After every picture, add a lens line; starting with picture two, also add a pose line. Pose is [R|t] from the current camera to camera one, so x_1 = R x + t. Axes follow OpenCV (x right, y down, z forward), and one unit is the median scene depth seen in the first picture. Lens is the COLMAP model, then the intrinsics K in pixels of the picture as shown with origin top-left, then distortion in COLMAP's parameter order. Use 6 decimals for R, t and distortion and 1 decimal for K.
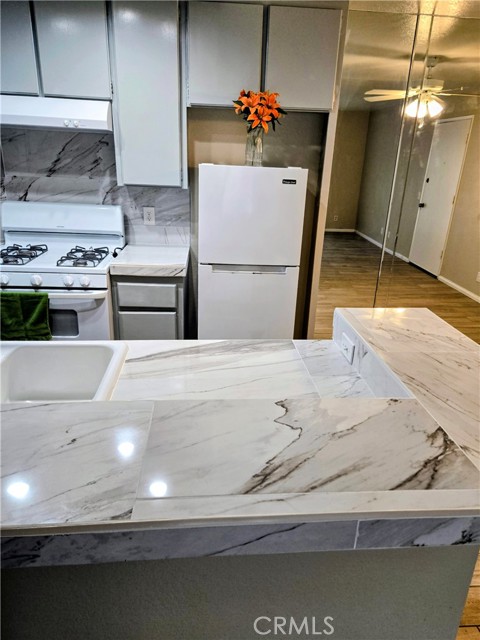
lens RADIAL K [[443.5, 0, 240.0], [0, 443.5, 320.0], [0, 0, 1]] dist [0.042562, -0.005836]
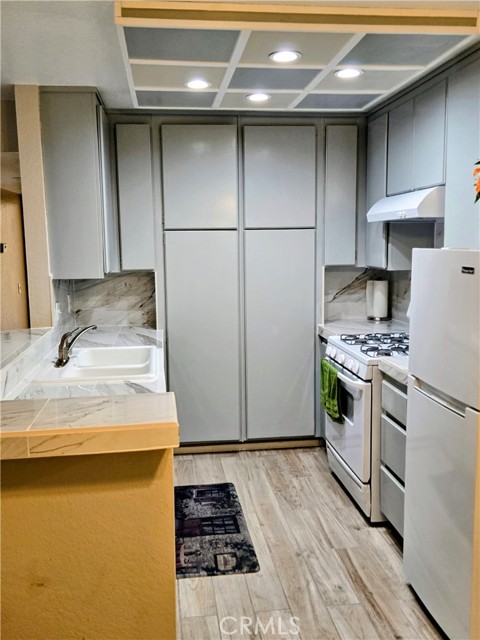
lens RADIAL K [[590.2, 0, 247.5], [0, 590.2, 324.0], [0, 0, 1]] dist [0.060200, -0.019920]
pose [[0.059685, 0.094016, -0.993780, 0.869014], [-0.334052, 0.940035, 0.068869, -0.179880], [0.940663, 0.327864, 0.087512, 0.614280]]
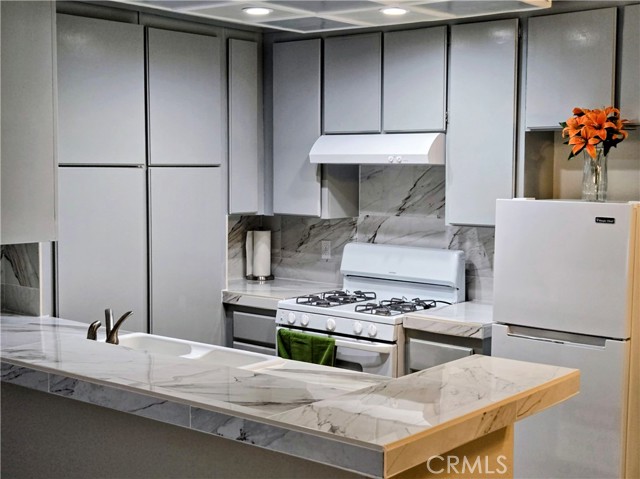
lens RADIAL K [[908.3, 0, 319.6], [0, 908.3, 264.8], [0, 0, 1]] dist [0.042203, 0.022919]
pose [[0.714445, 0.040317, -0.698529, 0.761447], [-0.223475, 0.959197, -0.173205, 0.111766], [0.663044, 0.279850, 0.694303, -0.296754]]
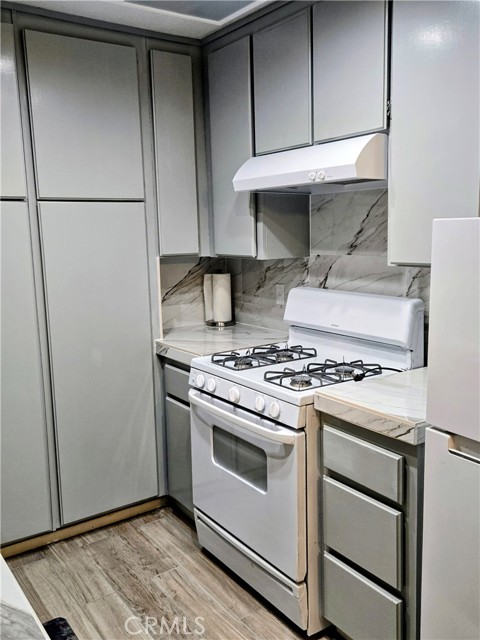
lens RADIAL K [[590.2, 0, 247.5], [0, 590.2, 324.0], [0, 0, 1]] dist [0.060200, -0.019920]
pose [[0.503266, 0.085509, -0.859891, 0.326921], [-0.261867, 0.963392, -0.057461, -0.141061], [0.823498, 0.254095, 0.507234, 0.498276]]
